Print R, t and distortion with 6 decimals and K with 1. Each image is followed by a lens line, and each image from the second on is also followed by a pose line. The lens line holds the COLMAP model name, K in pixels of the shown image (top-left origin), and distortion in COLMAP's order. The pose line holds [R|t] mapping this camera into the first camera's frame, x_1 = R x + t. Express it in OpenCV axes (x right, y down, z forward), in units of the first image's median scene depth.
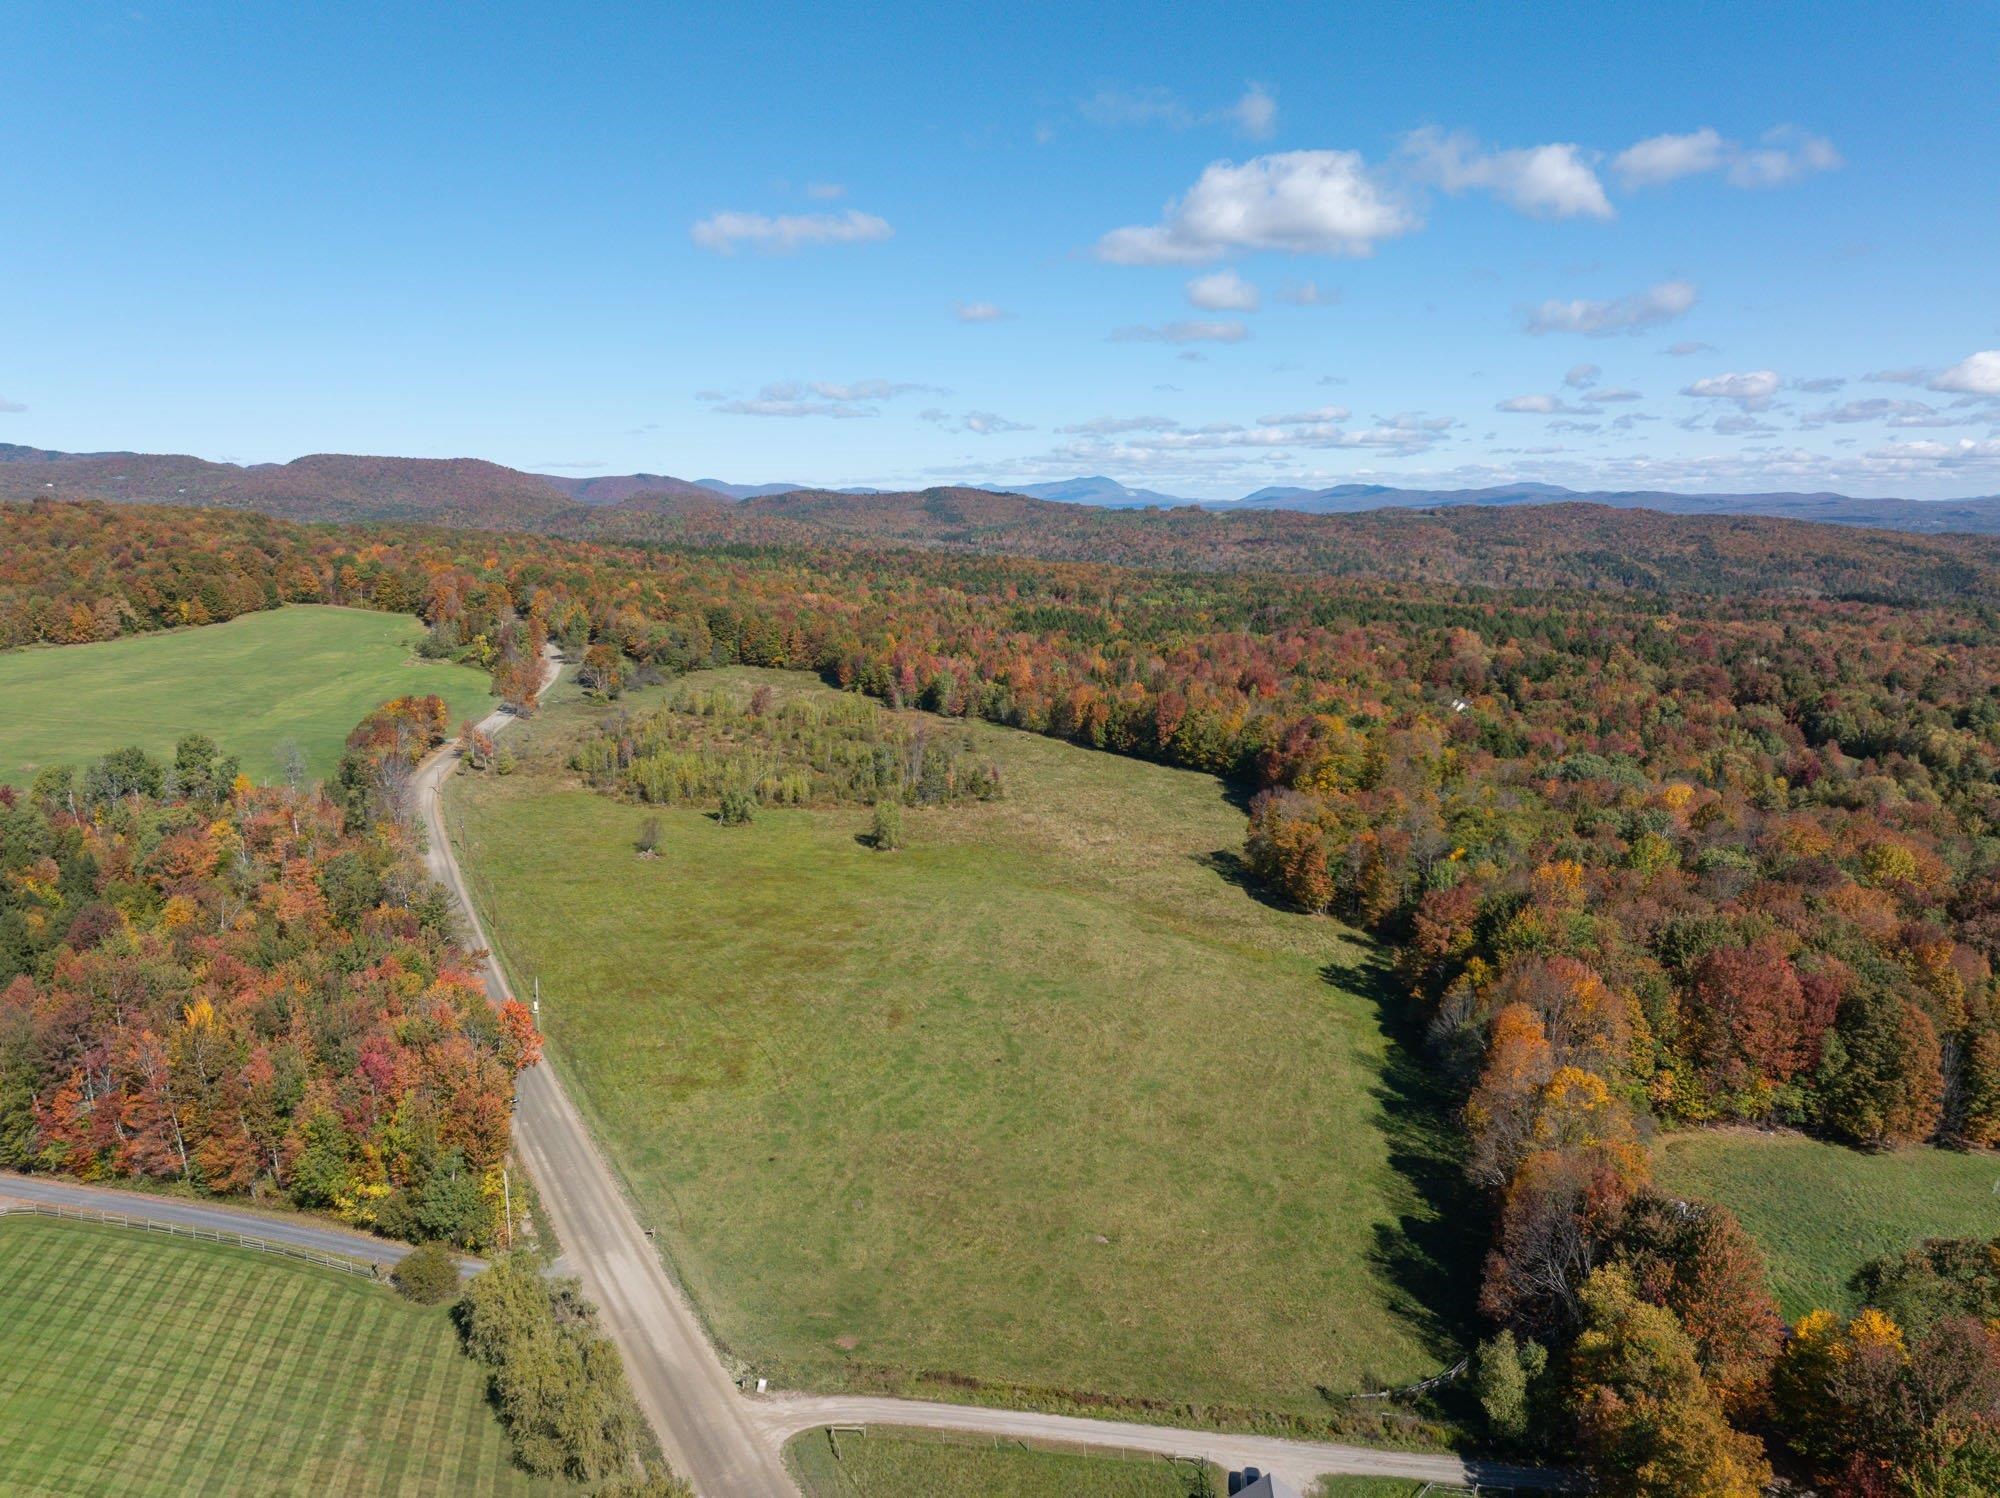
lens RADIAL K [[1395.7, 0, 1016.1], [0, 1395.7, 791.5], [0, 0, 1]] dist [-0.038435, 0.000285]
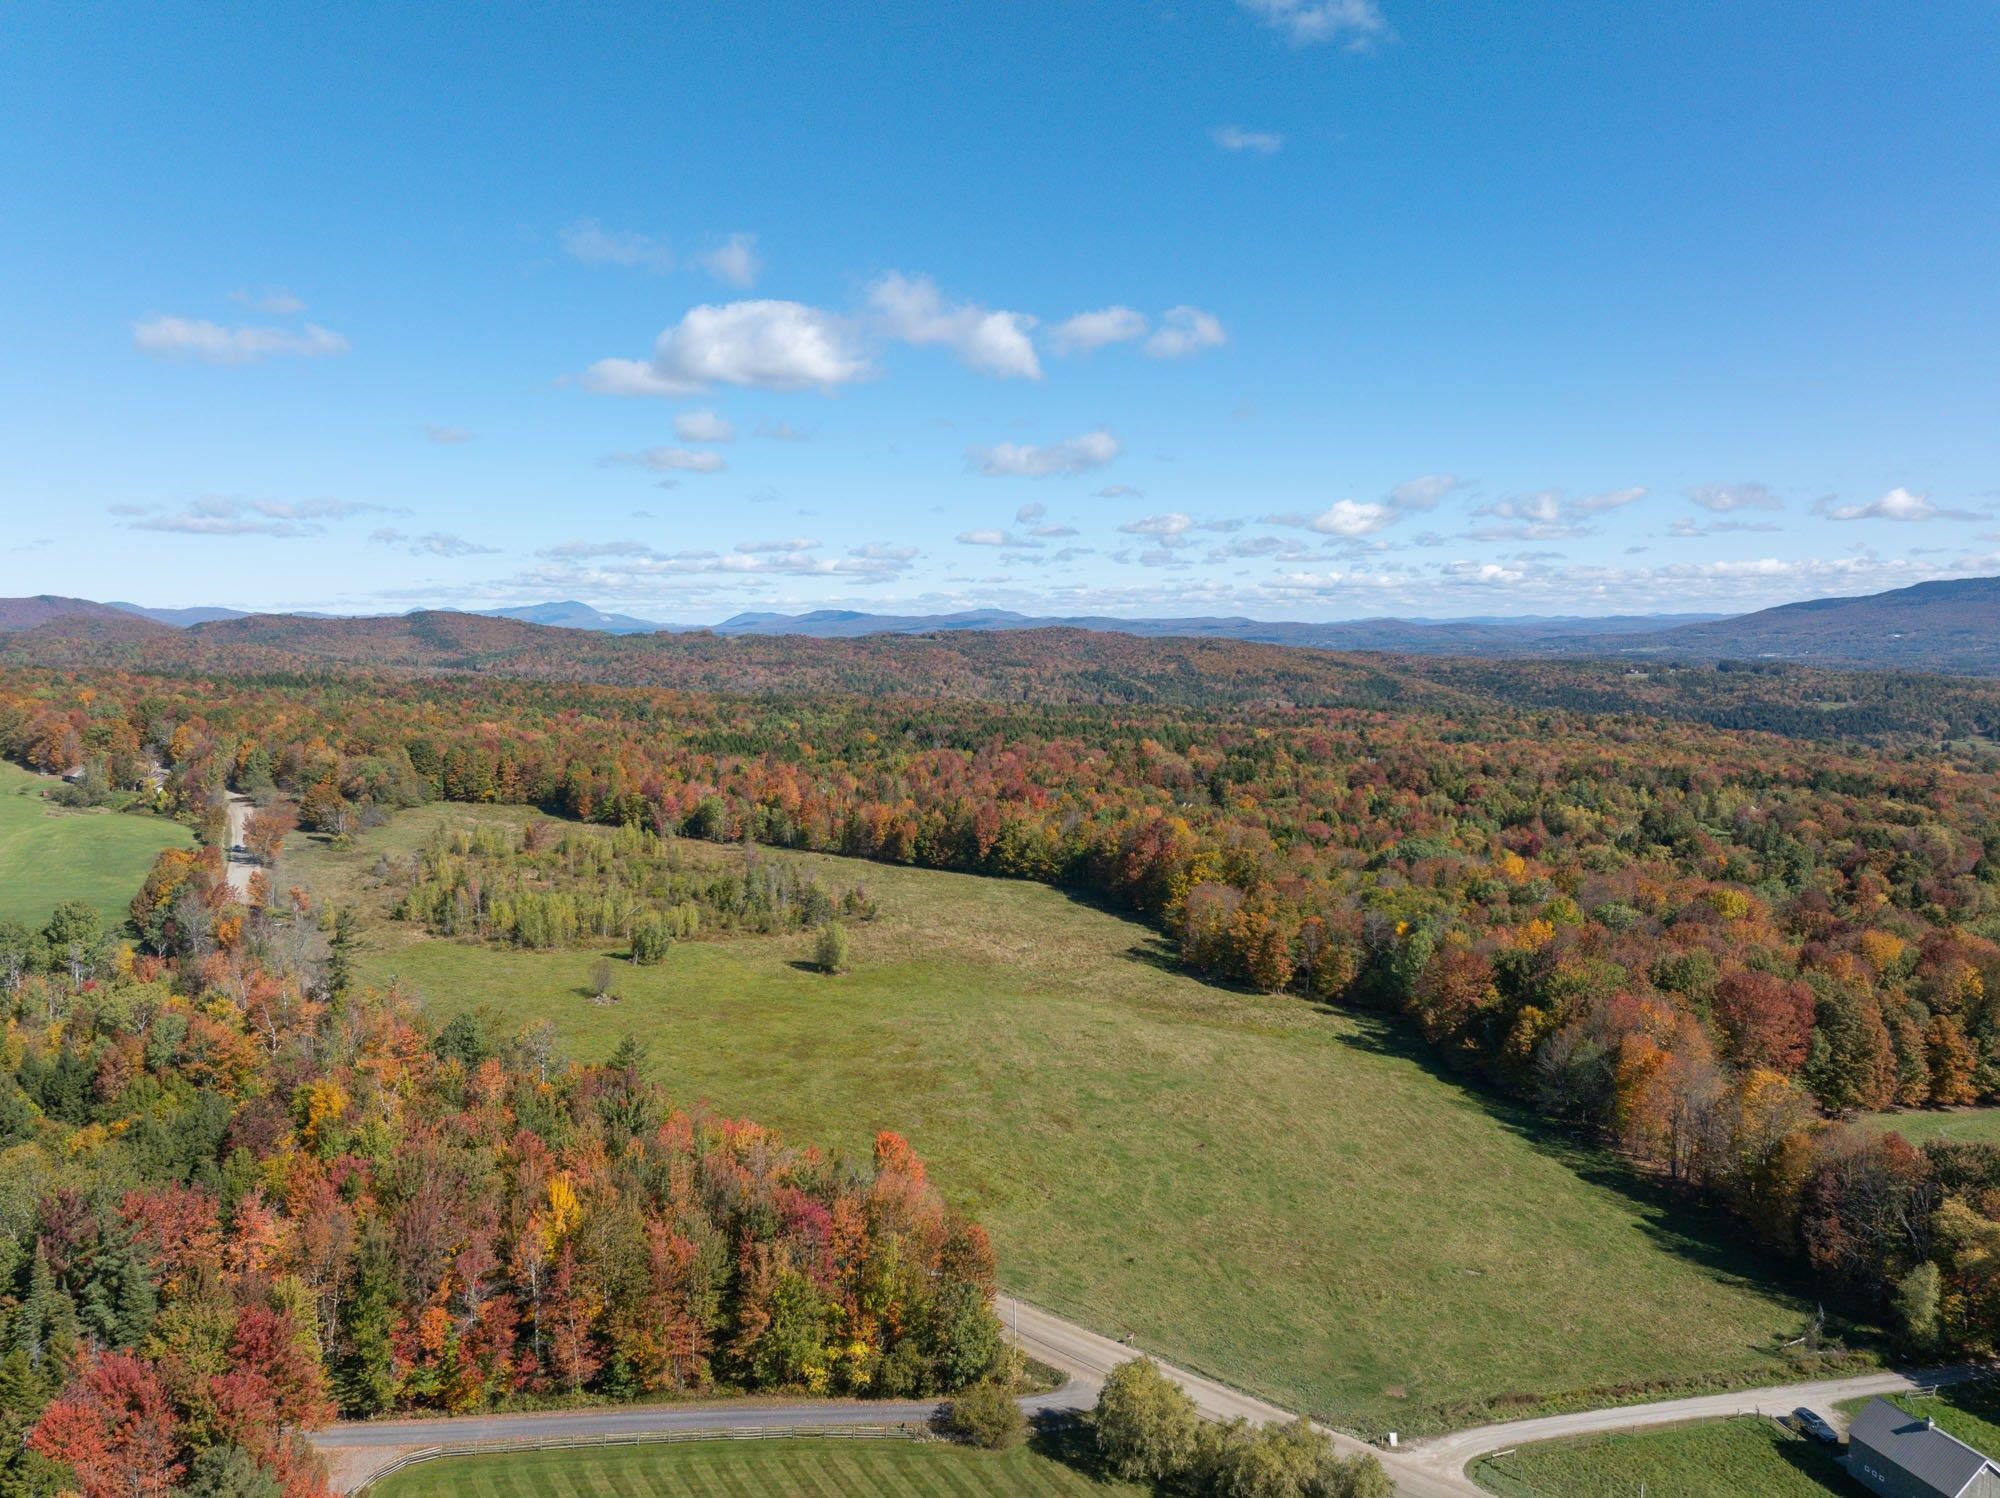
lens RADIAL K [[1395.7, 0, 1011.4], [0, 1395.7, 738.4], [0, 0, 1]] dist [-0.038435, 0.000285]
pose [[0.933150, -0.026271, 0.358525, -0.048009], [0.070917, 0.991180, -0.111949, -0.000526], [-0.352422, 0.129891, 0.926783, 0.002786]]
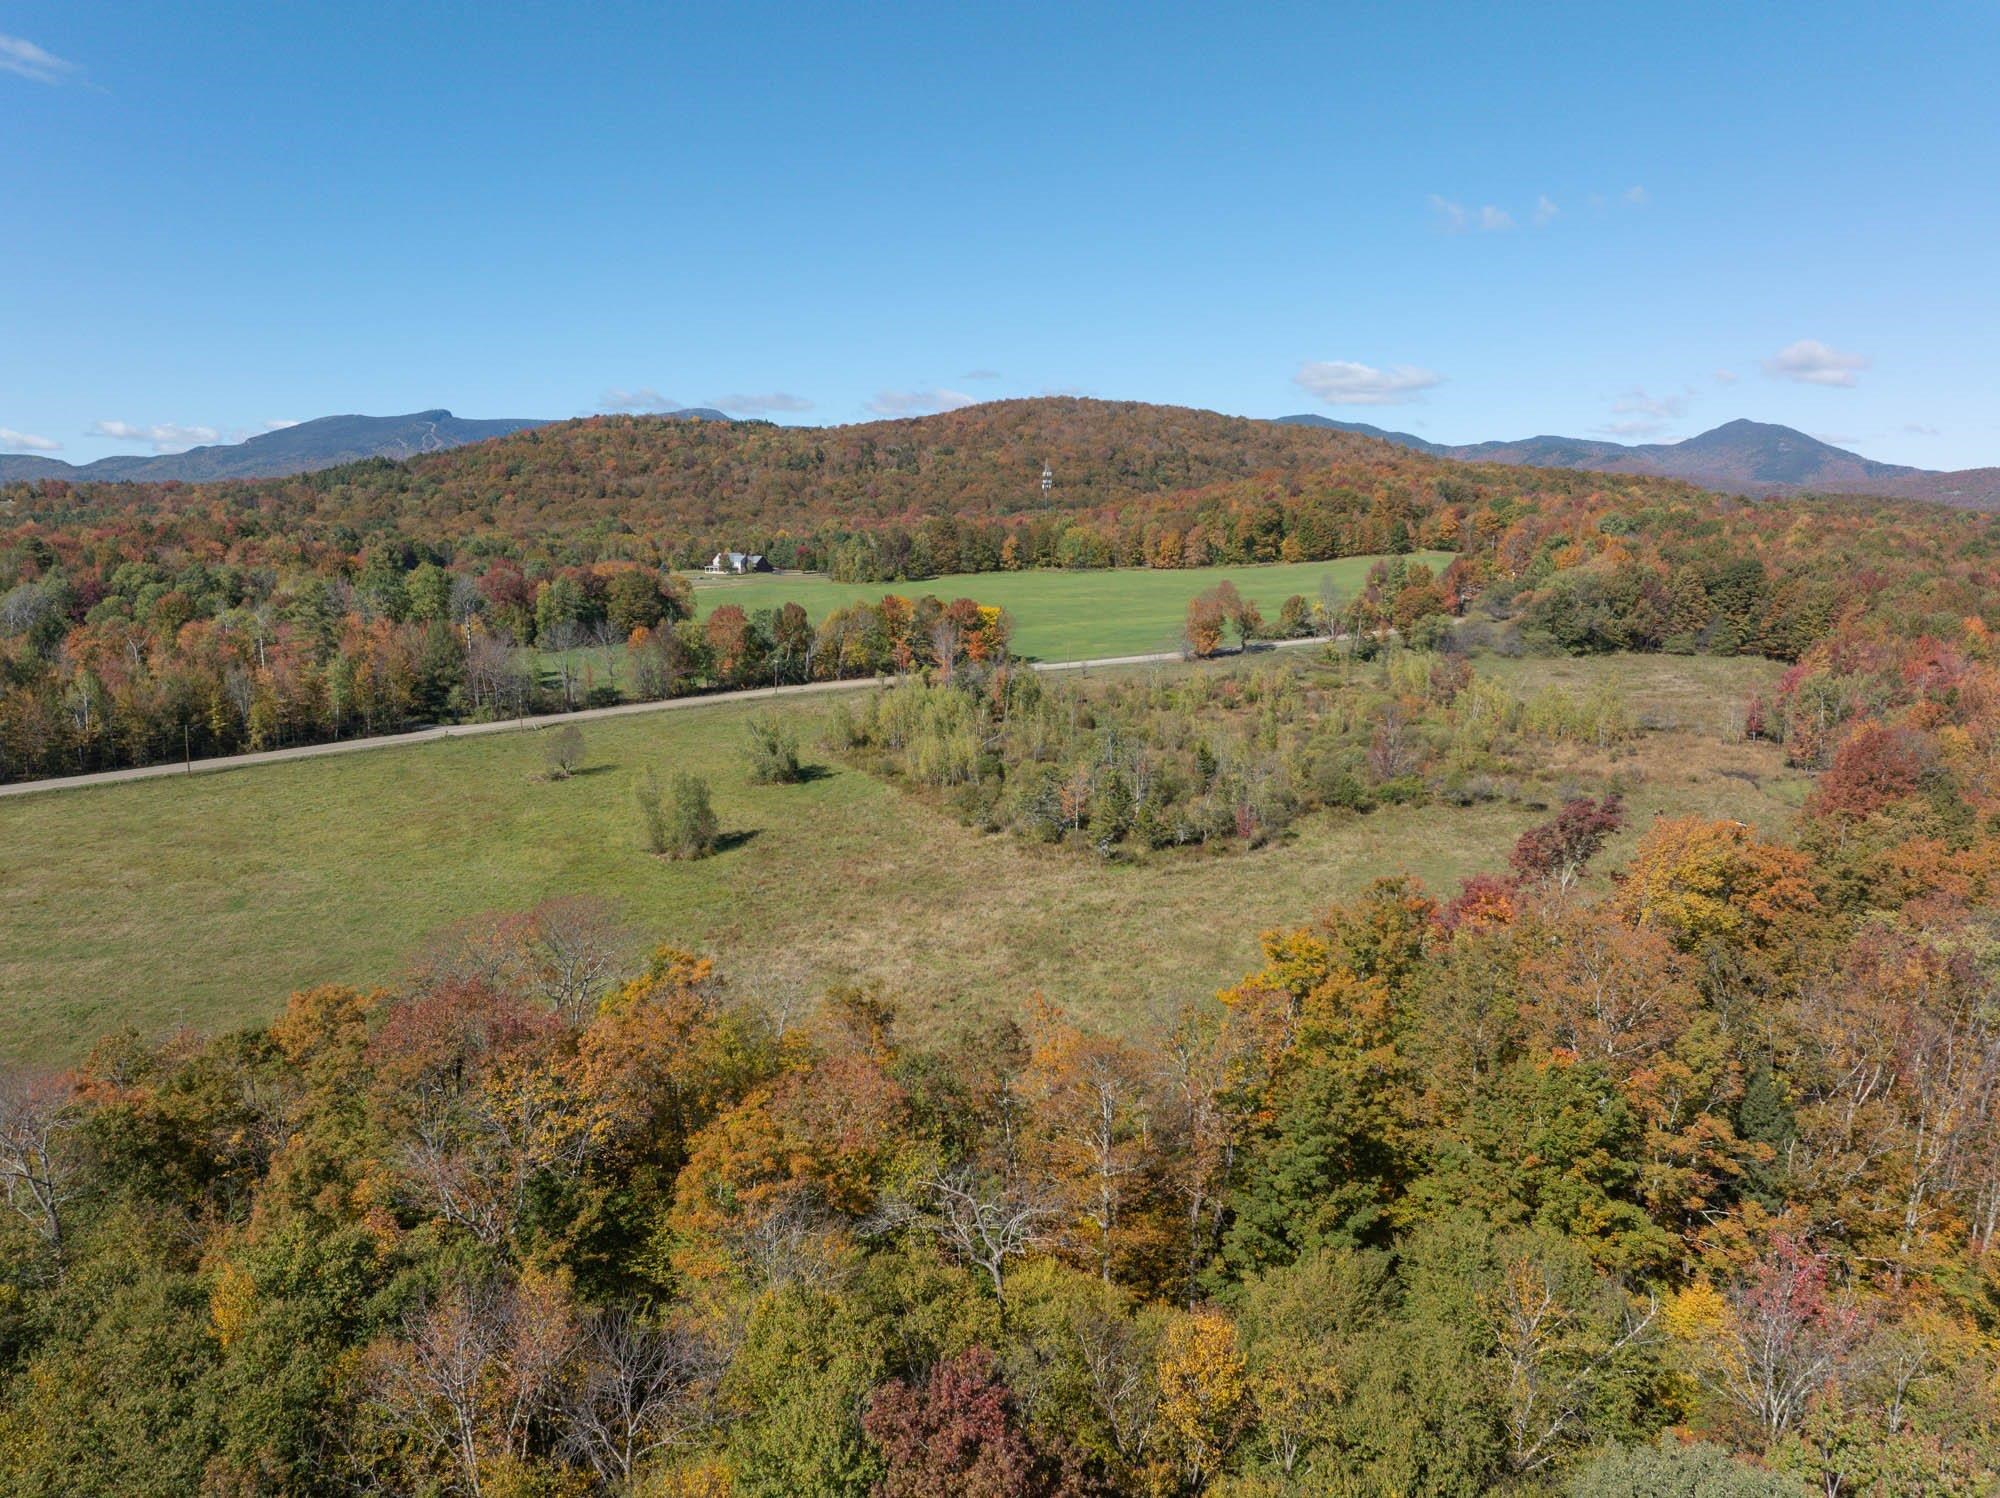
lens RADIAL K [[1395.7, 0, 1008.1], [0, 1395.7, 740.4], [0, 0, 1]] dist [-0.038435, 0.000285]
pose [[0.337983, 0.144661, -0.929968, 0.067796], [-0.196963, 0.977108, 0.080410, -0.010817], [0.920312, 0.155992, 0.358738, 0.135666]]
